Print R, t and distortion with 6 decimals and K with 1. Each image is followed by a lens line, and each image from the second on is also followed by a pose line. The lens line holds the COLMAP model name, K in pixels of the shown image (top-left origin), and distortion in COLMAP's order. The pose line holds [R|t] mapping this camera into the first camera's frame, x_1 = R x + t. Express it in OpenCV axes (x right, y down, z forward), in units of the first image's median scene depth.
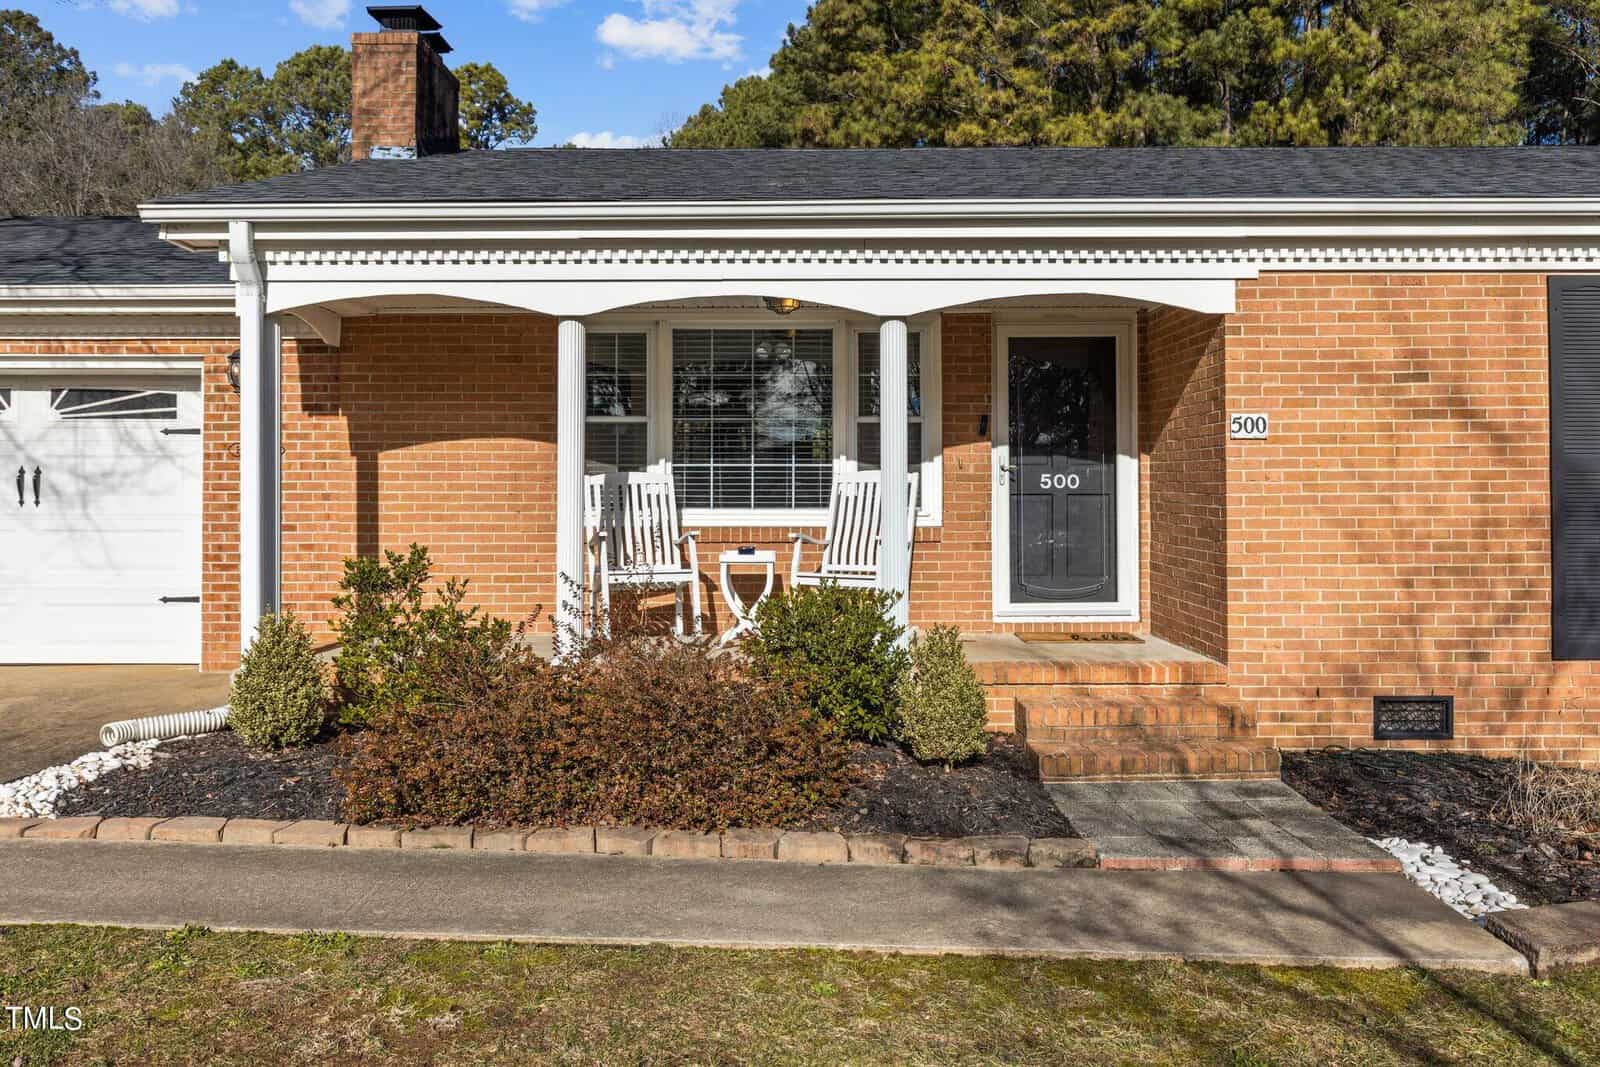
lens RADIAL K [[1184.0, 0, 824.8], [0, 1184.0, 460.1], [0, 0, 1]] dist [-0.008459, 0.002705]
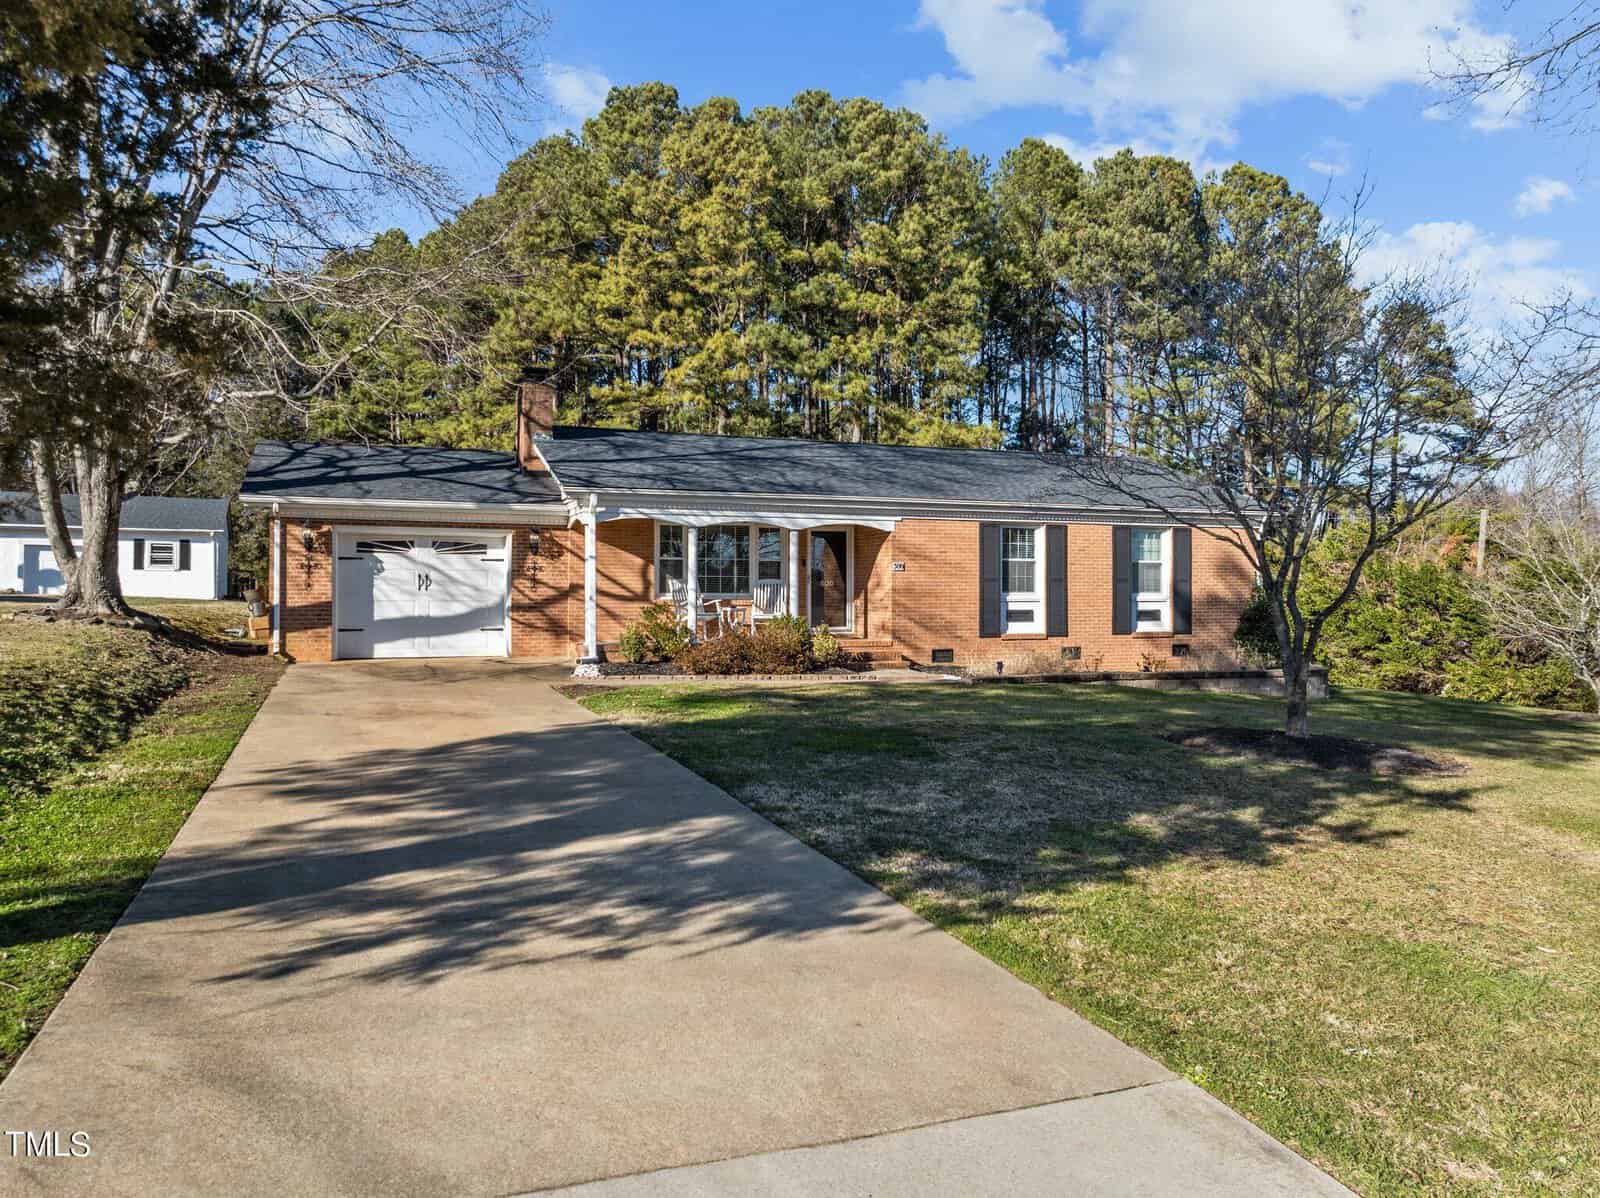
lens RADIAL K [[1138.4, 0, 800.0], [0, 1138.4, 599.0], [0, 0, 1]] dist [-0.064057, -0.001904]
pose [[0.933725, 0.003747, 0.357971, -0.785167], [-0.014465, 0.999524, 0.027267, -0.016350], [-0.357698, -0.030638, 0.933334, -1.404489]]
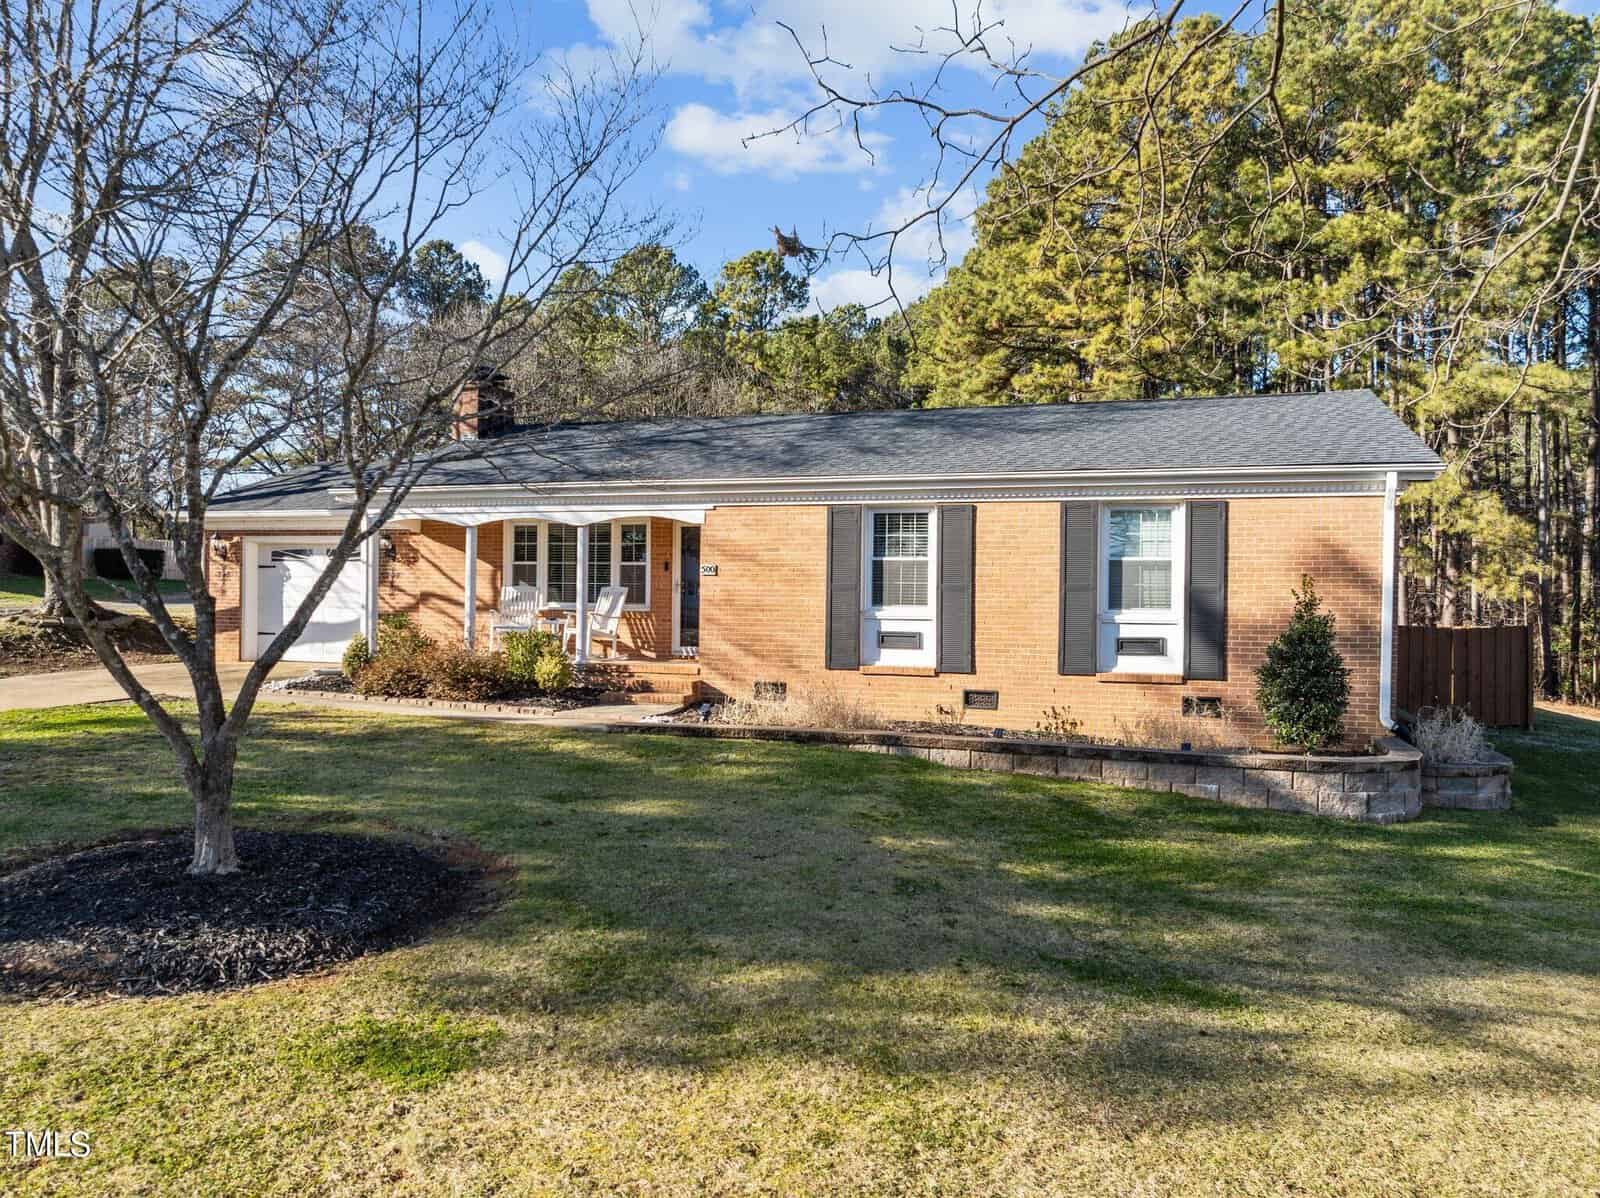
lens RADIAL K [[1133.8, 0, 800.0], [0, 1133.8, 599.0], [0, 0, 1]] dist [-0.028062, -0.005899]
pose [[0.949466, 0.014949, -0.313512, 1.001284], [-0.007440, 0.999656, 0.025134, -0.022757], [0.313780, -0.021531, 0.949251, -0.903062]]
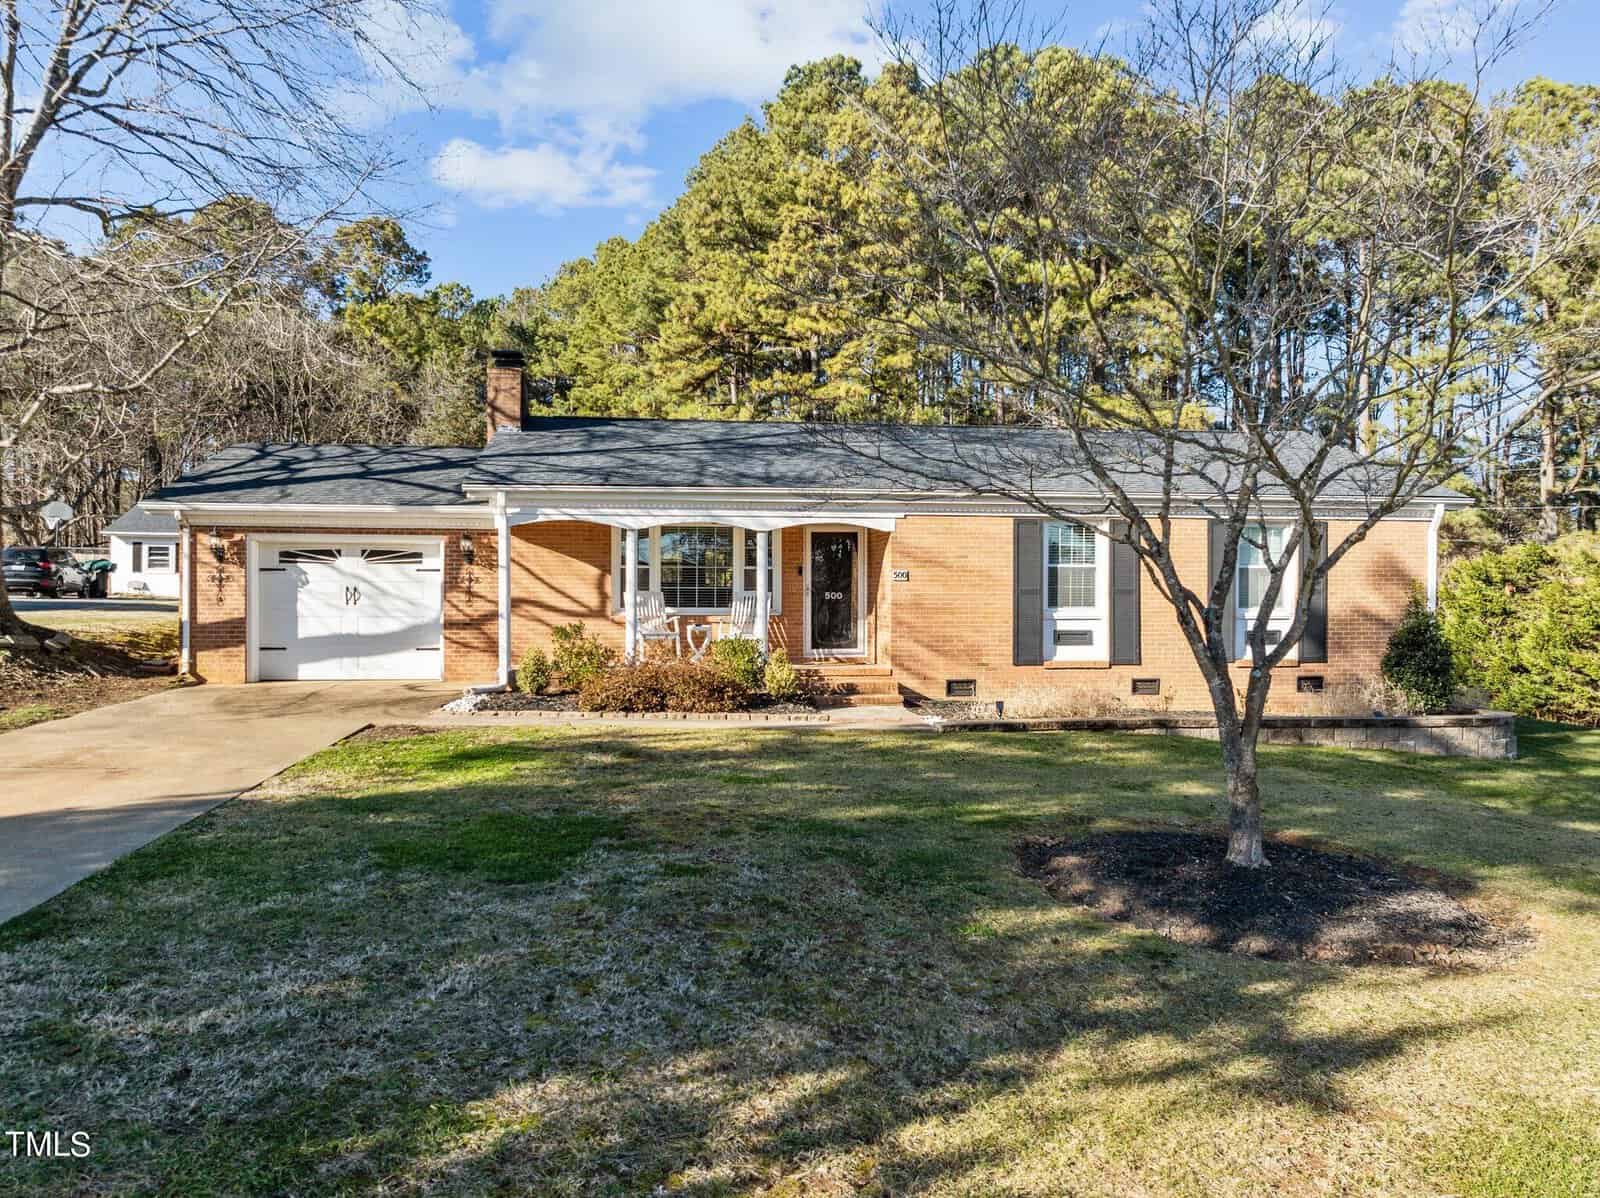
lens RADIAL K [[1133.8, 0, 800.0], [0, 1133.8, 599.0], [0, 0, 1]] dist [-0.028062, -0.005899]
pose [[0.993394, 0.005340, 0.114628, -0.109179], [-0.008932, 0.999484, 0.030841, -0.040821], [-0.114405, -0.031661, 0.992930, -1.110759]]
